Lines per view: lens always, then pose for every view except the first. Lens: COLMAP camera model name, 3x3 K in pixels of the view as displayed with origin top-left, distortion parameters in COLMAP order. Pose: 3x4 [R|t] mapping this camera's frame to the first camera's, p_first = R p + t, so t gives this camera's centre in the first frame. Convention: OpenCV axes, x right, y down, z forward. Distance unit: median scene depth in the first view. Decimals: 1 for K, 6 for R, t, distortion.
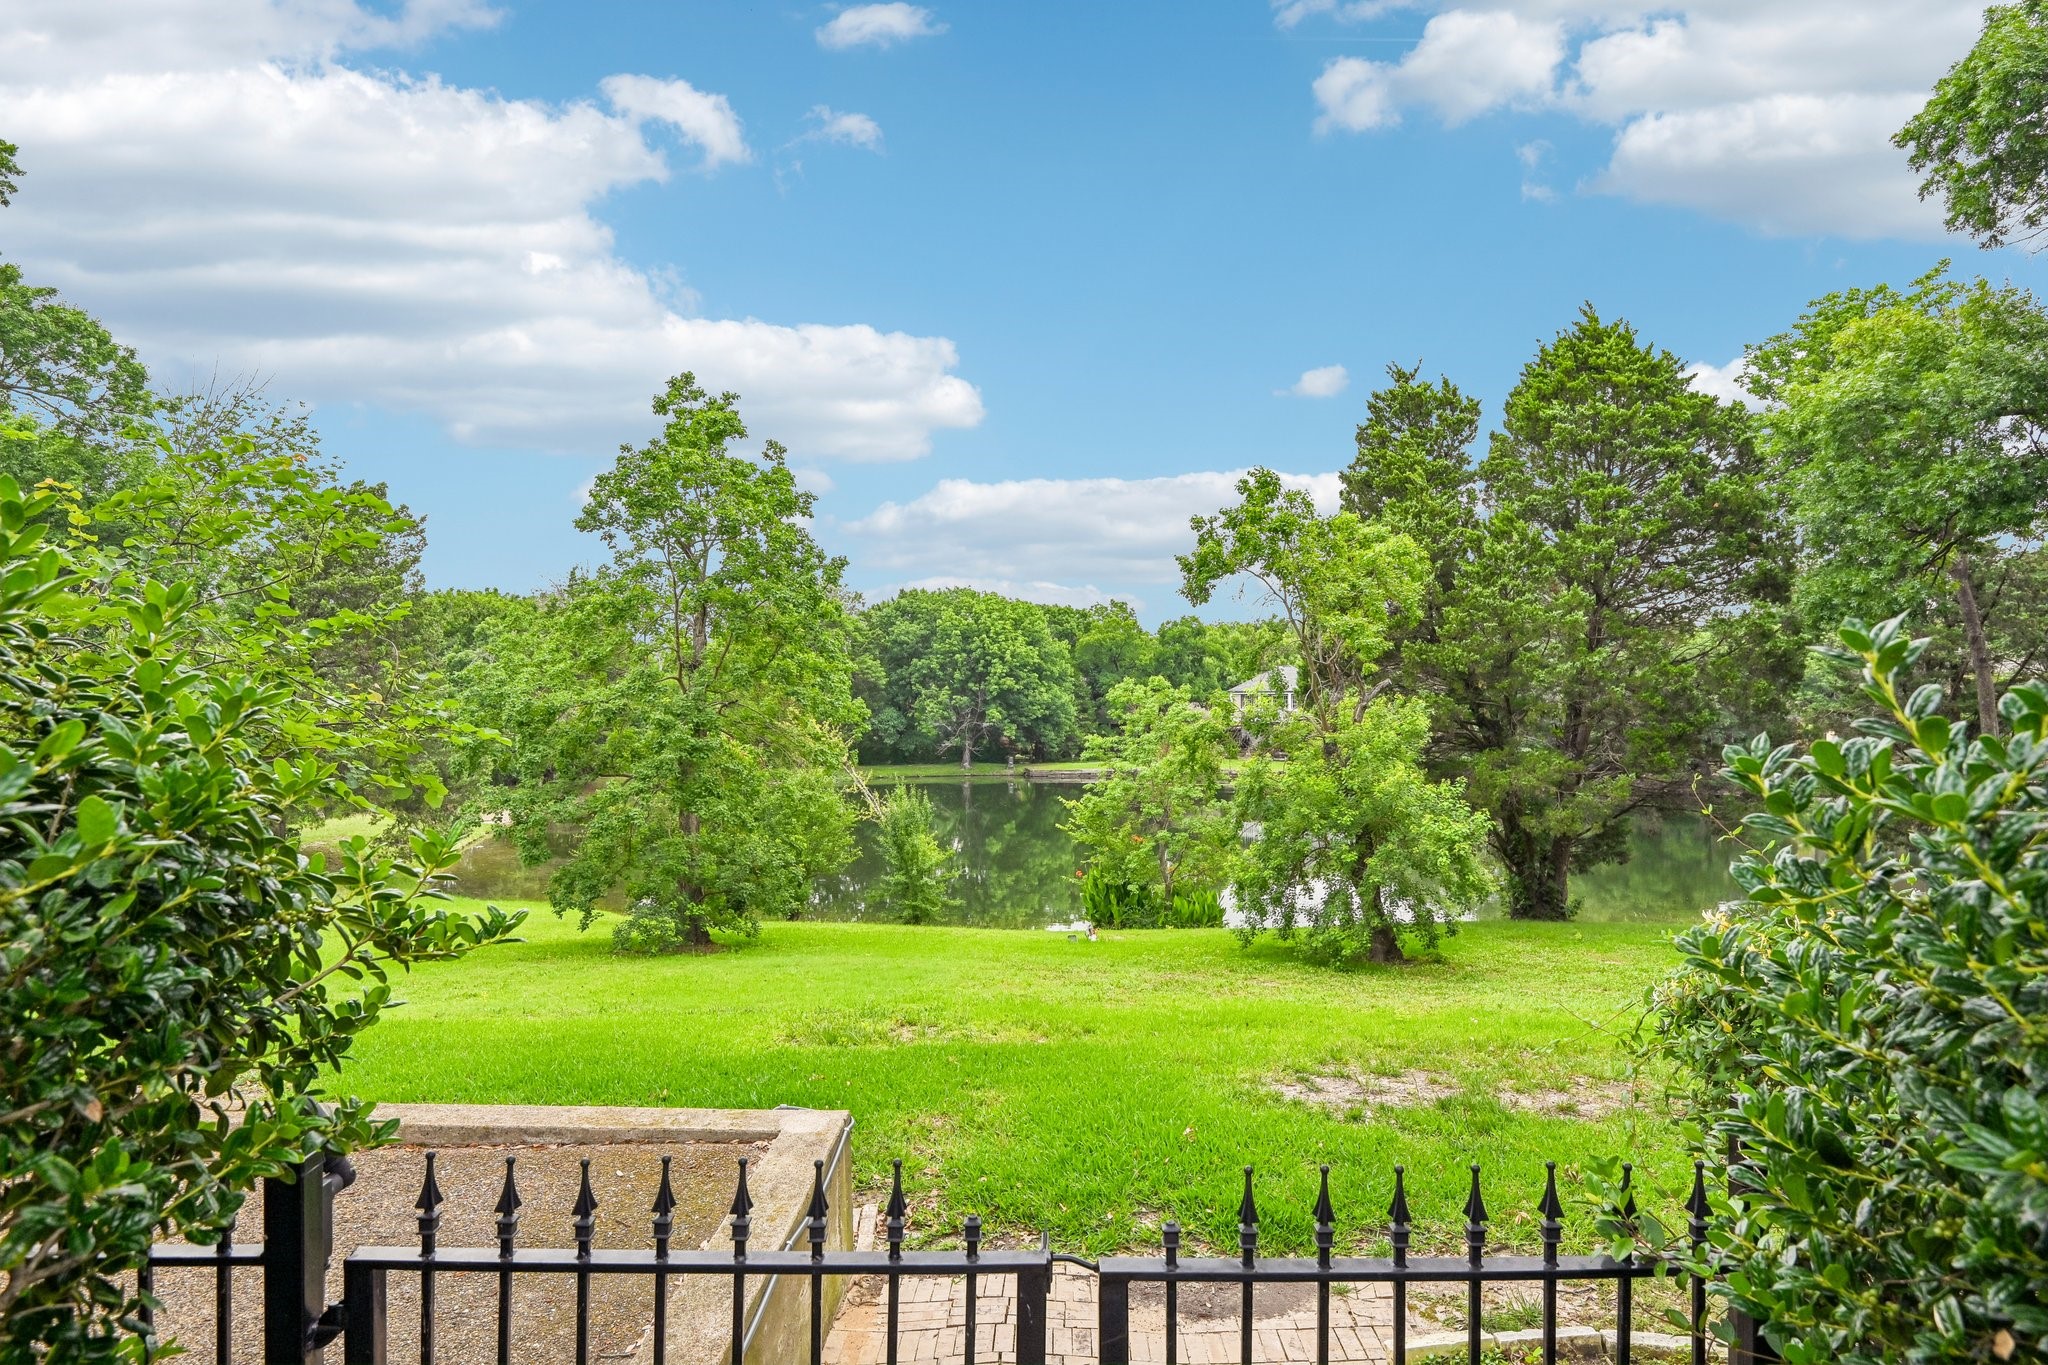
lens RADIAL K [[1165.7, 0, 1024.0], [0, 1165.7, 682.5], [0, 0, 1]] dist [-0.001720, -0.000165]
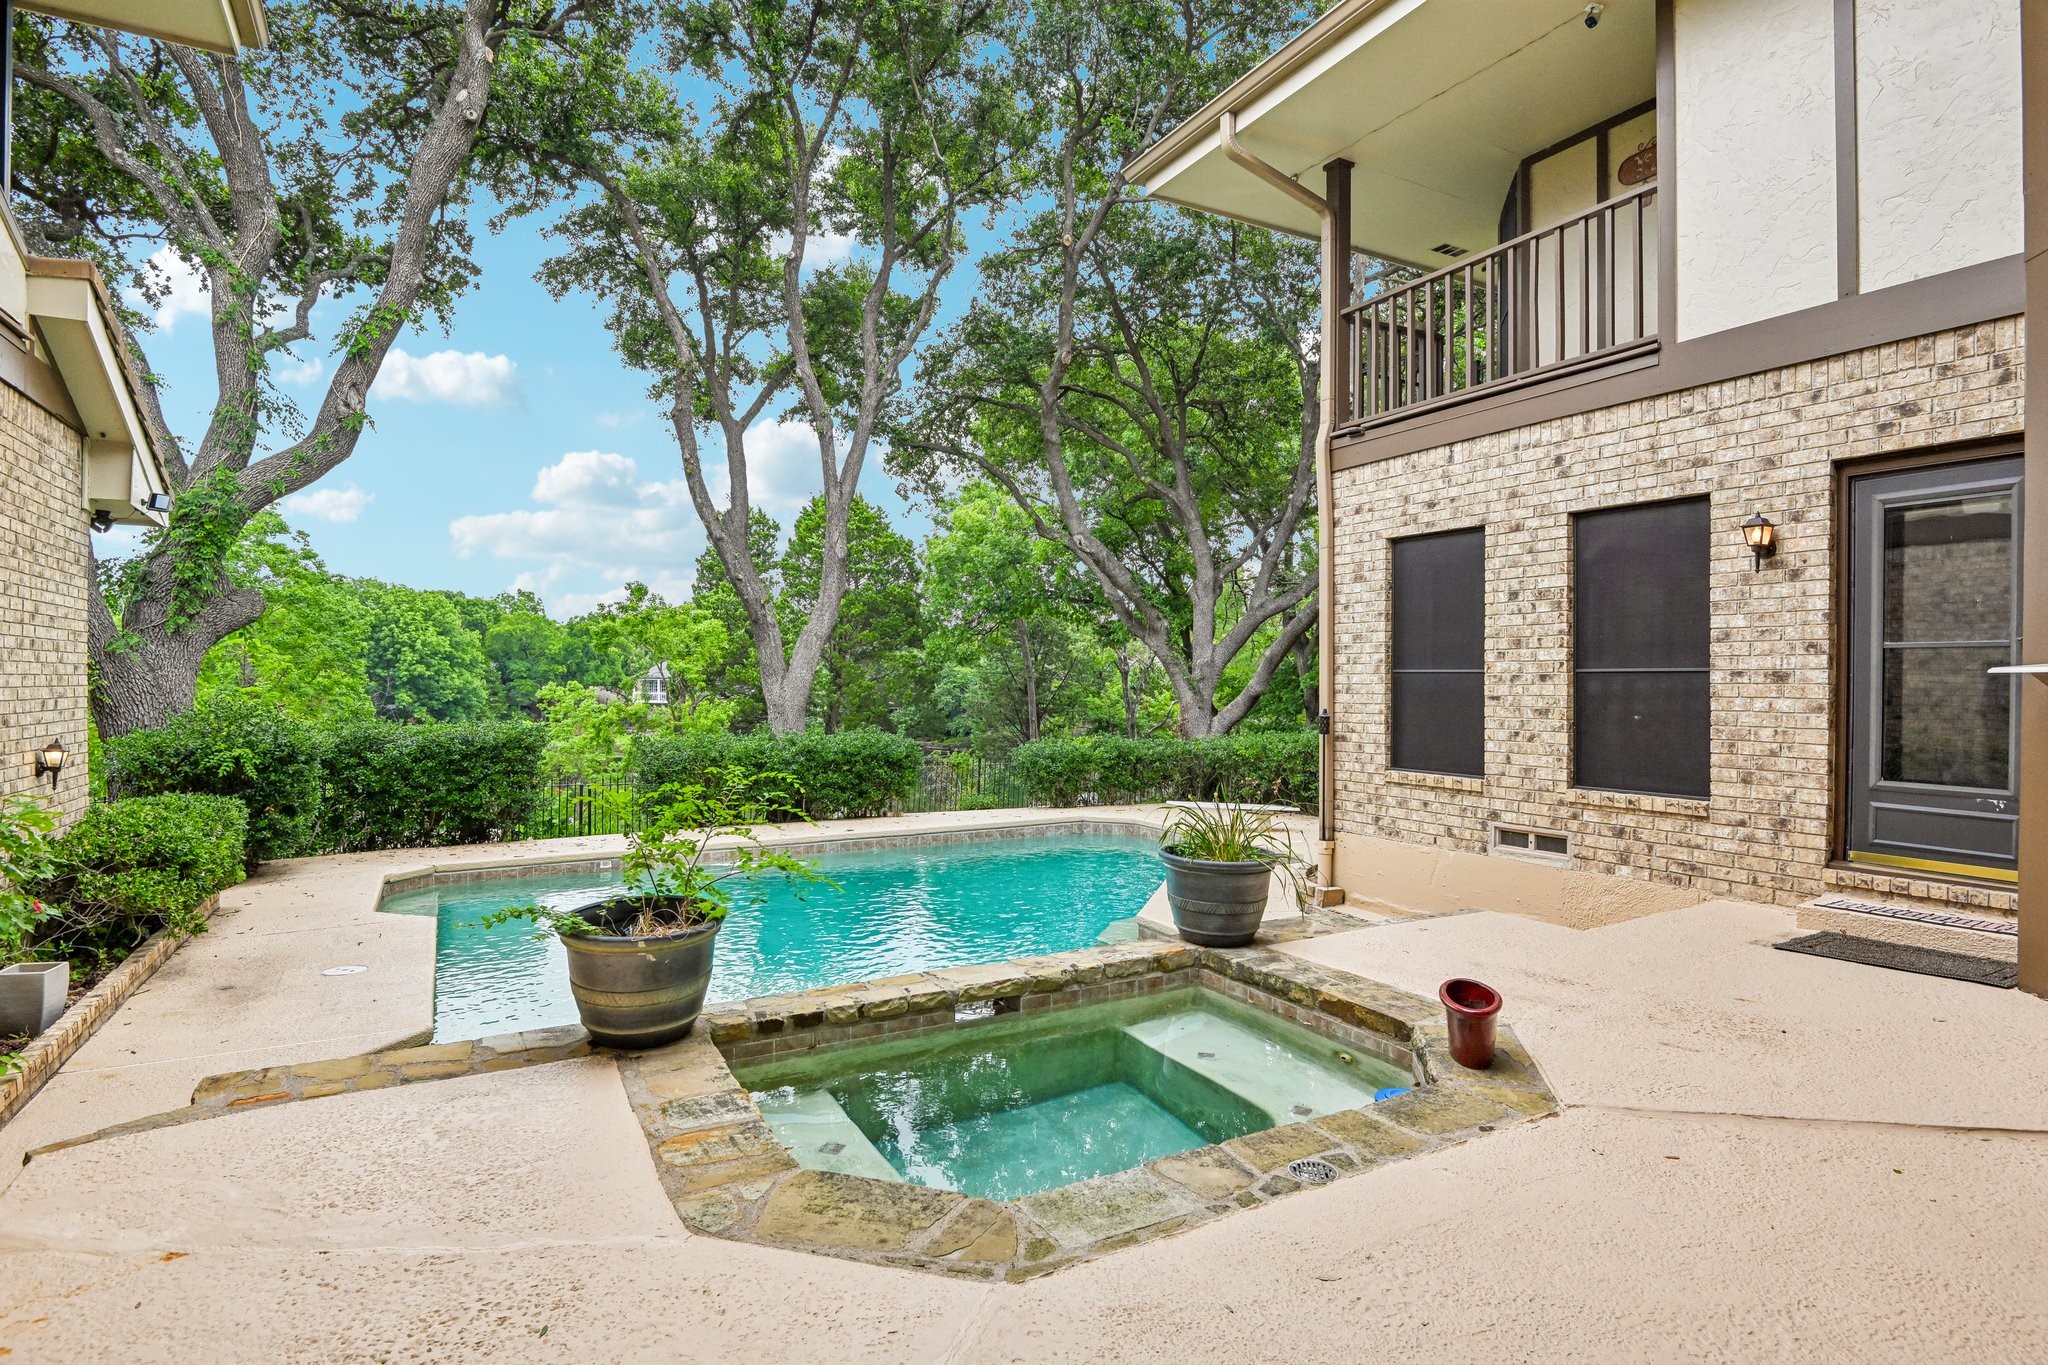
lens RADIAL K [[1067.9, 0, 1024.0], [0, 1067.9, 682.5], [0, 0, 1]] dist [0.000378, -0.000324]
pose [[0.866301, 0.003686, 0.499510, -0.021665], [-0.013219, 0.999792, 0.015548, -0.010249], [-0.499348, -0.020073, 0.866169, -0.148719]]
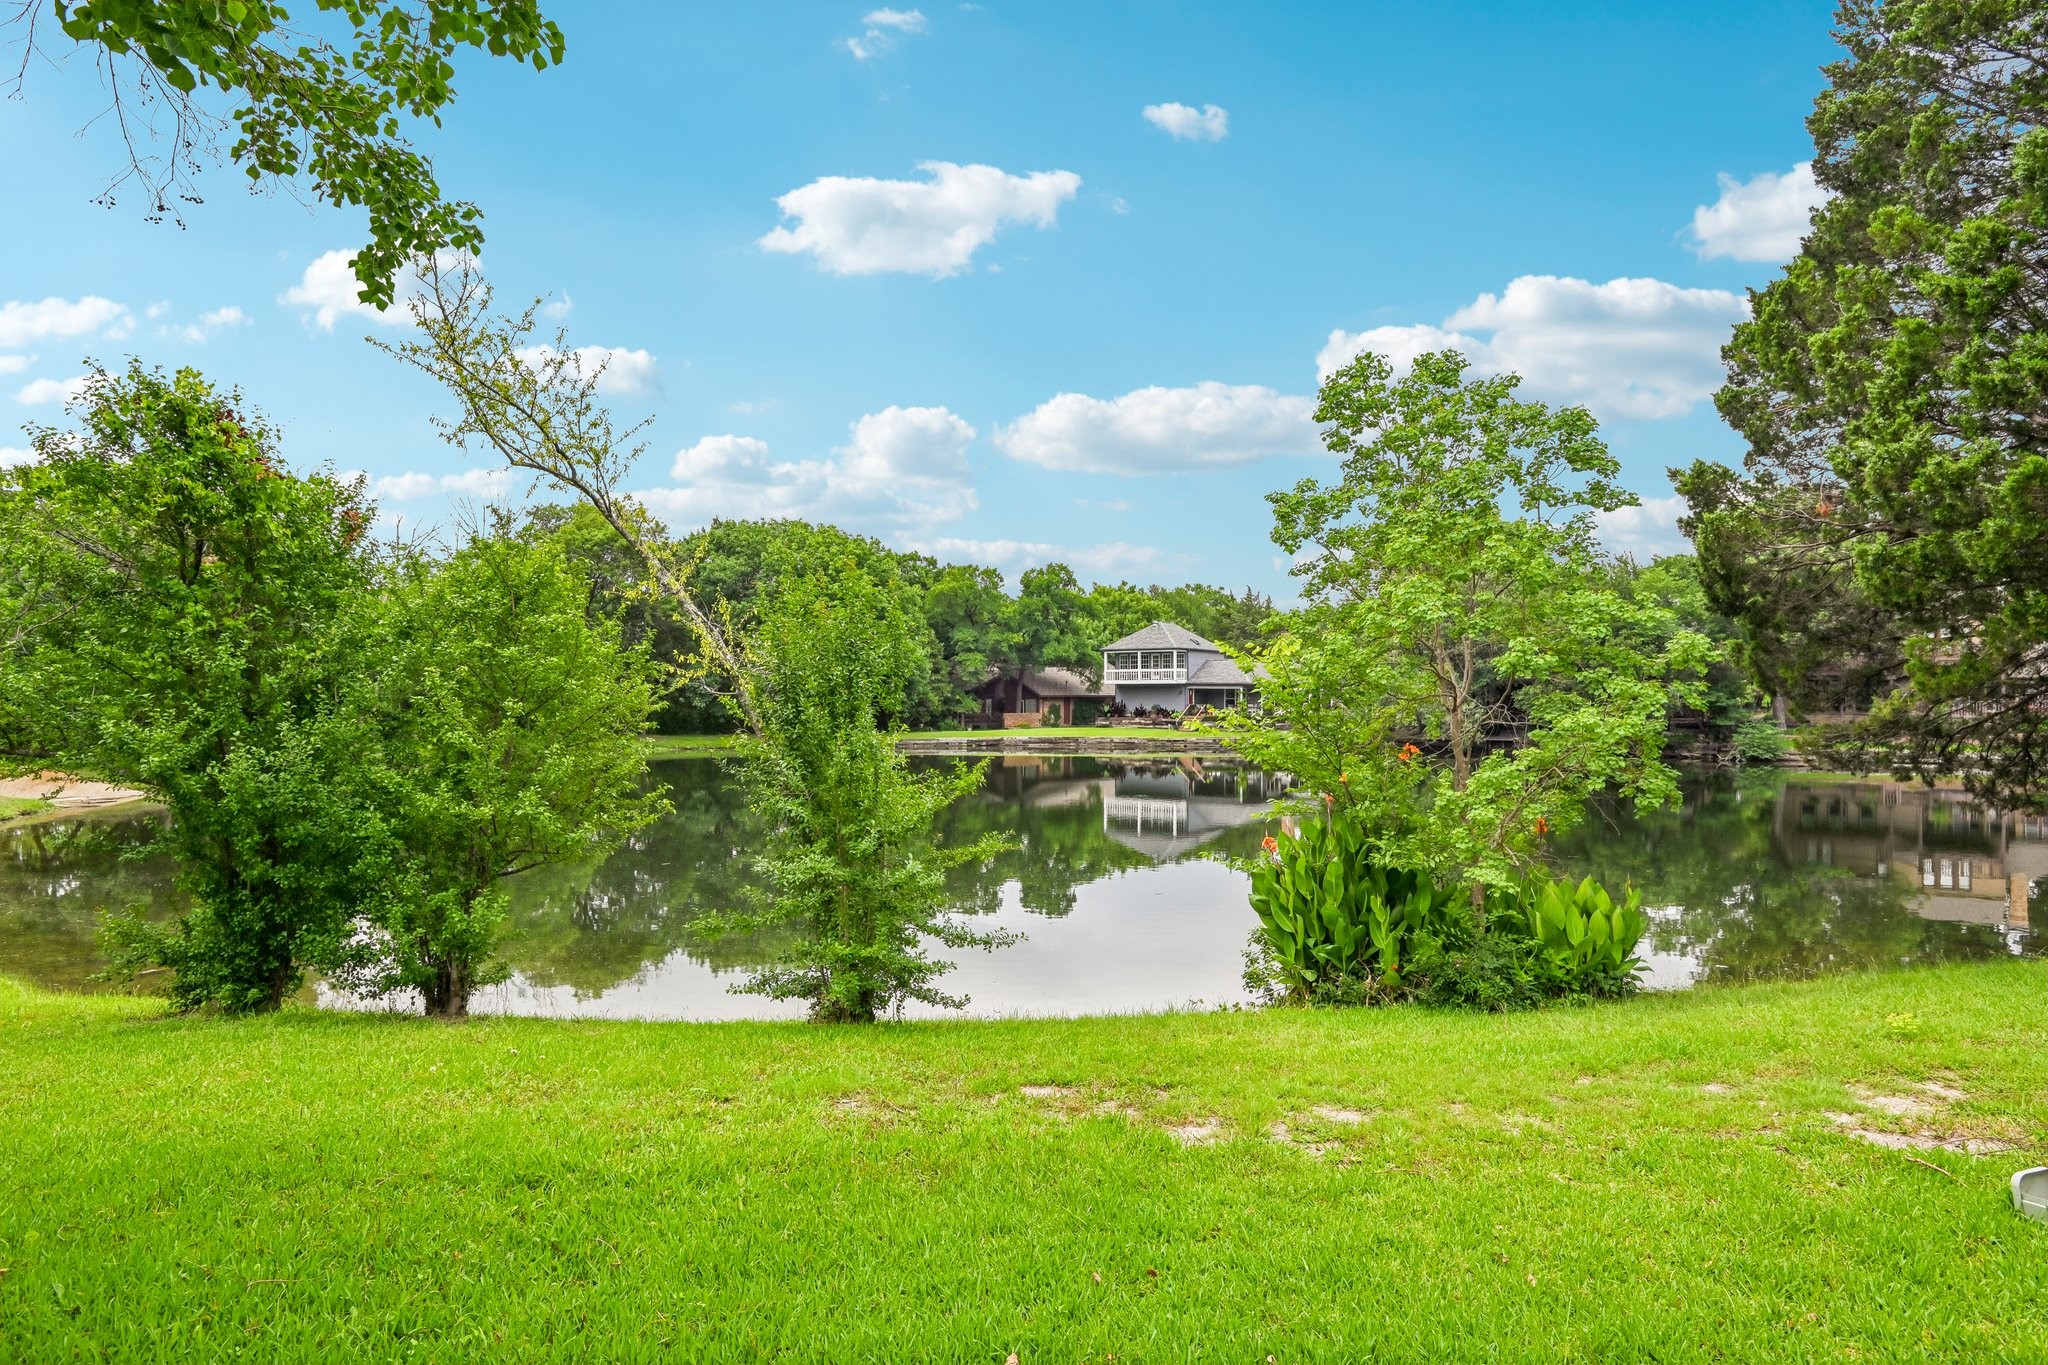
lens RADIAL K [[1116.1, 0, 1034.5], [0, 1116.1, 686.5], [0, 0, 1]] dist [-0.001449, -0.000809]
pose [[0.983082, 0.003482, 0.183134, -0.029980], [-0.004314, 0.999982, 0.004149, 0.034885], [-0.183117, -0.004869, 0.983079, 0.205620]]
